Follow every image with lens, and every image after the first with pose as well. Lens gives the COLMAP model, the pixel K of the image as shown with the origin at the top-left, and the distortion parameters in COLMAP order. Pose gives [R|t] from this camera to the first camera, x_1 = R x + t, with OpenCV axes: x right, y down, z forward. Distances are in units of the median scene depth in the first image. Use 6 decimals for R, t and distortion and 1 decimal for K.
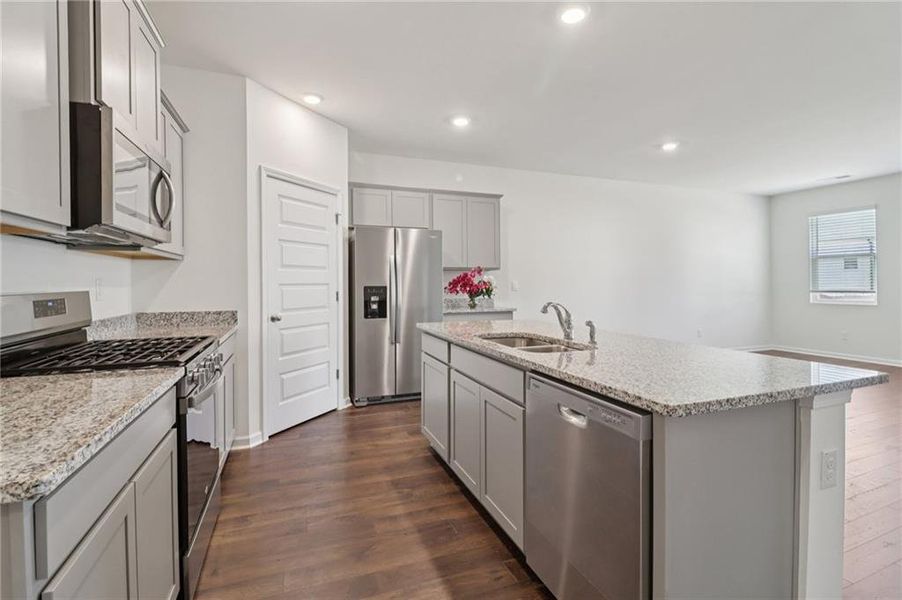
lens RADIAL K [[419.1, 0, 443.7], [0, 419.1, 284.0], [0, 0, 1]] dist [-0.000987, -0.011469]
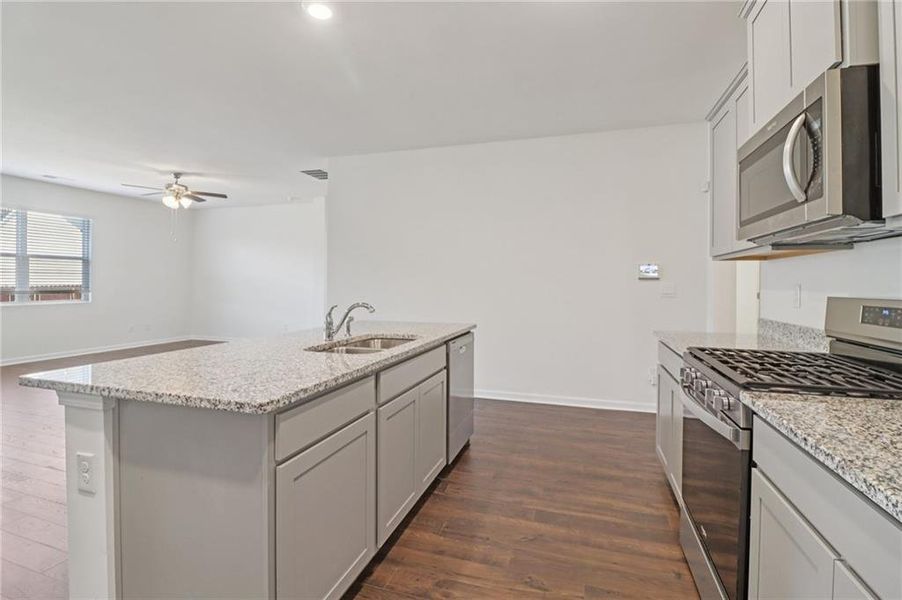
lens RADIAL K [[419.1, 0, 445.5], [0, 419.1, 293.7], [0, 0, 1]] dist [-0.000987, -0.011469]
pose [[-0.782107, -0.006710, 0.623108, -0.605133], [0.004249, 0.999861, 0.016100, -0.006145], [-0.623130, 0.015240, -0.781970, 1.760673]]
